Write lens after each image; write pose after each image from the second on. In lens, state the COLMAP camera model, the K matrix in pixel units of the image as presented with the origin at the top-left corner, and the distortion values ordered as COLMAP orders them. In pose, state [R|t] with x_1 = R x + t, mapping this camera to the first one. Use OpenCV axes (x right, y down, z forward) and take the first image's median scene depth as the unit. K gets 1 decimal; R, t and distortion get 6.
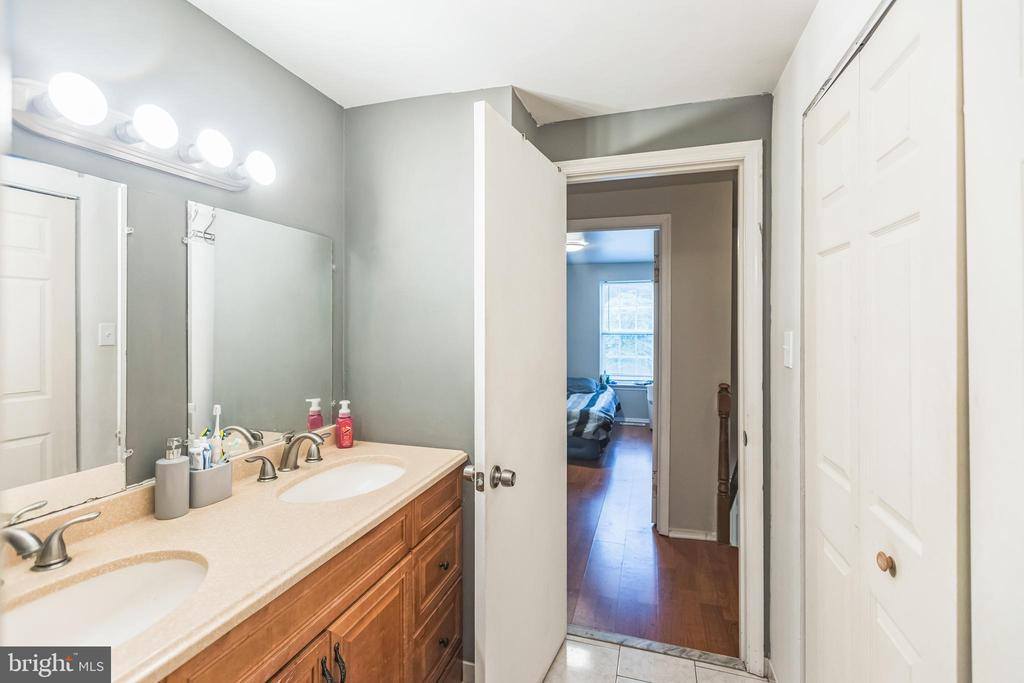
lens RADIAL K [[465.9, 0, 507.9], [0, 465.9, 330.1], [0, 0, 1]] dist [0.001830, -0.000713]
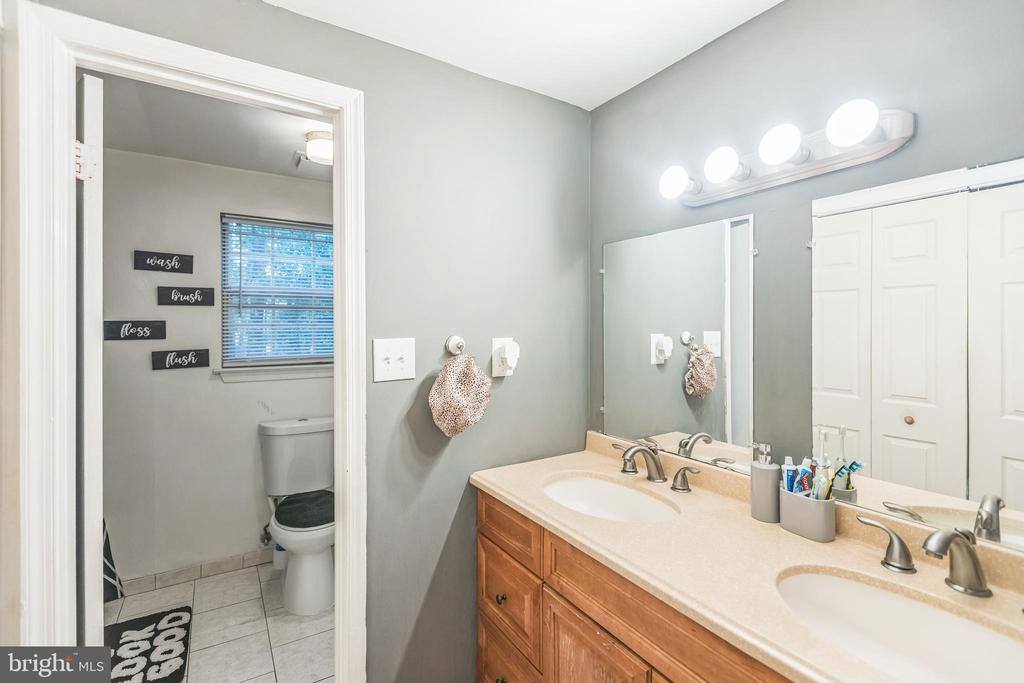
lens RADIAL K [[465.9, 0, 507.9], [0, 465.9, 330.1], [0, 0, 1]] dist [0.001830, -0.000713]
pose [[-0.649078, 0.003429, -0.760714, 0.444047], [-0.009237, 0.999881, 0.012389, -0.029665], [0.760666, 0.015068, -0.648969, 1.241781]]
